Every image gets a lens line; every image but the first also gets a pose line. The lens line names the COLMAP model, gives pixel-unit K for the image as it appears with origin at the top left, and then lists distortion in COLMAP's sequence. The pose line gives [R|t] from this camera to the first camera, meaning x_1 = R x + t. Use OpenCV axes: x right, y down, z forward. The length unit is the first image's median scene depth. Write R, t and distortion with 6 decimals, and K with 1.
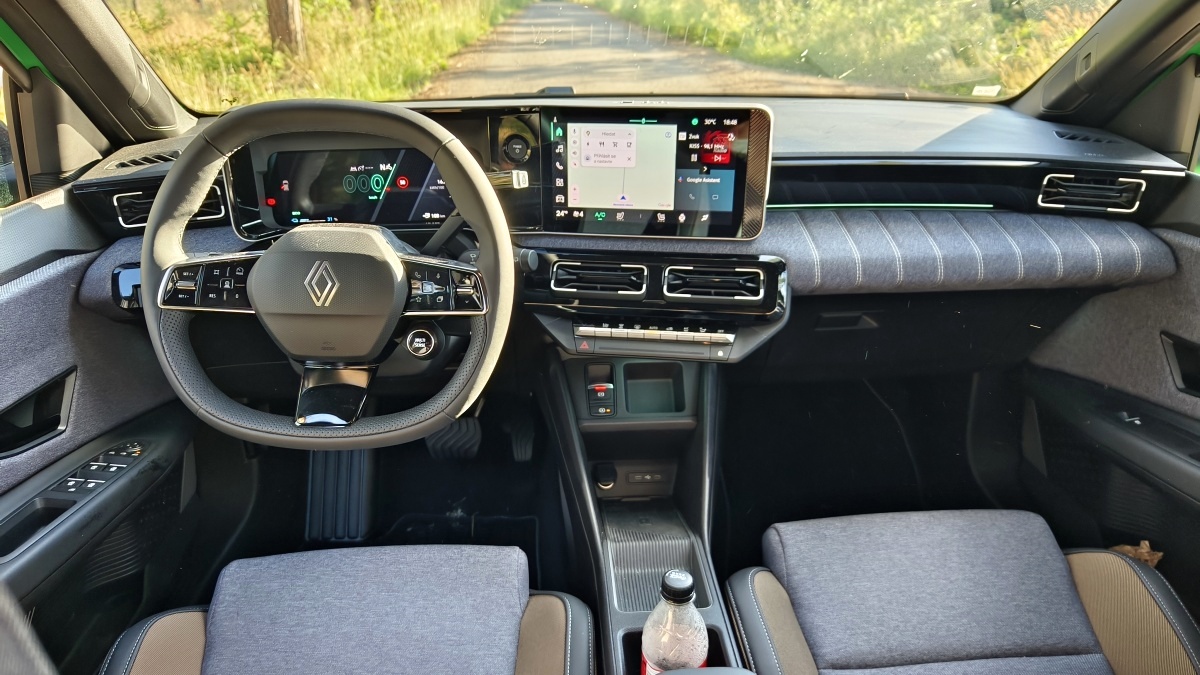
lens RADIAL K [[846.2, 0, 600.0], [0, 846.2, 337.5], [0, 0, 1]] dist [0.007529, -0.037385]
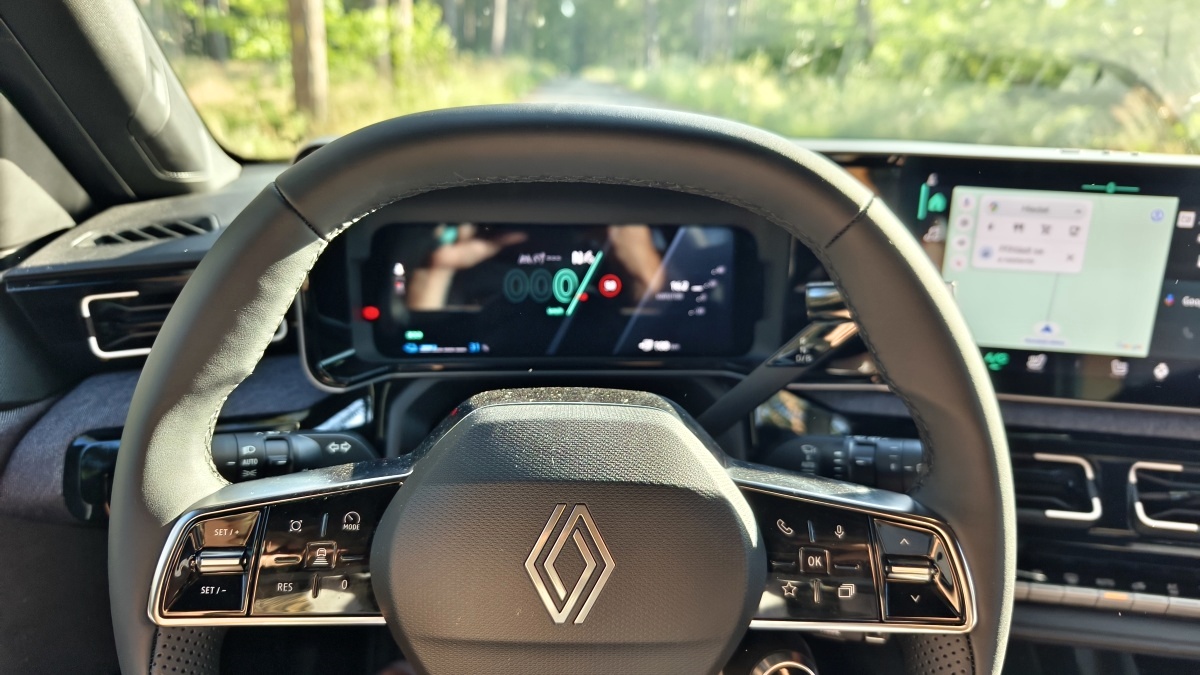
lens RADIAL K [[815.5, 0, 583.6], [0, 815.5, 334.1], [0, 0, 1]] dist [-0.026146, -0.003960]
pose [[0.999474, 0.030806, -0.010164, -0.259228], [-0.031646, 0.994807, -0.096739, -0.105946], [0.007131, 0.097009, 0.995258, 0.503813]]
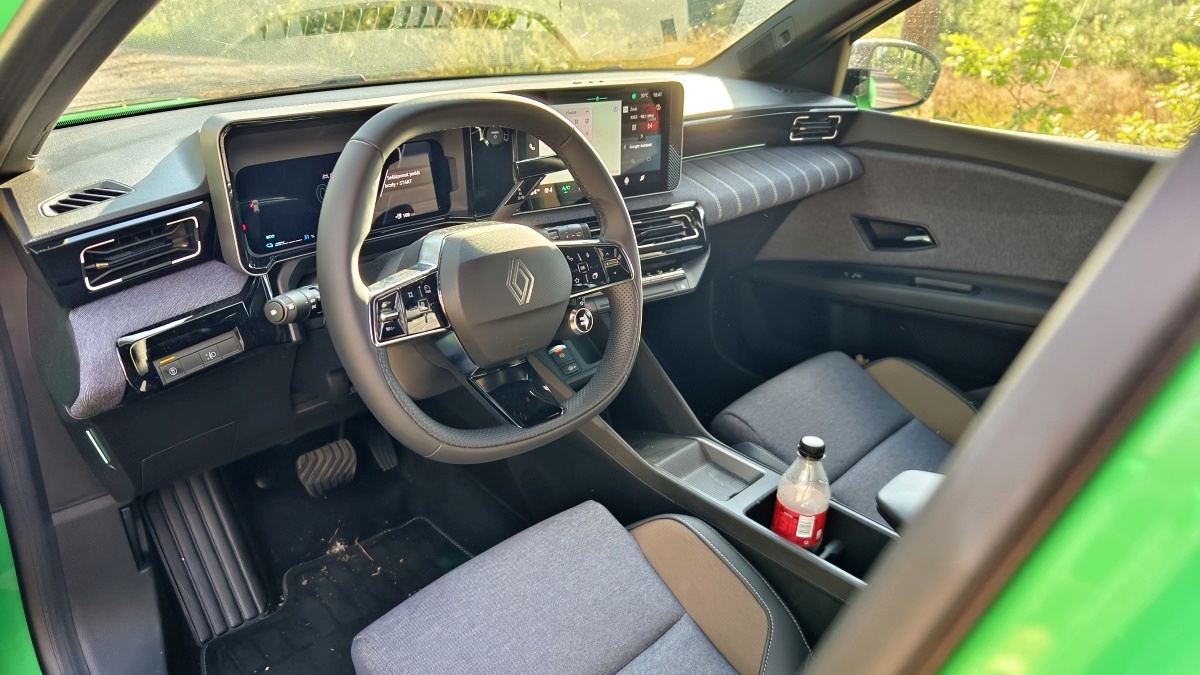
lens RADIAL K [[846.2, 0, 600.0], [0, 846.2, 337.5], [0, 0, 1]] dist [0.007529, -0.037385]
pose [[0.730576, -0.246785, 0.636676, -0.726179], [0.230505, 0.966806, 0.110246, -0.070601], [-0.642749, 0.066214, 0.763210, 0.156340]]
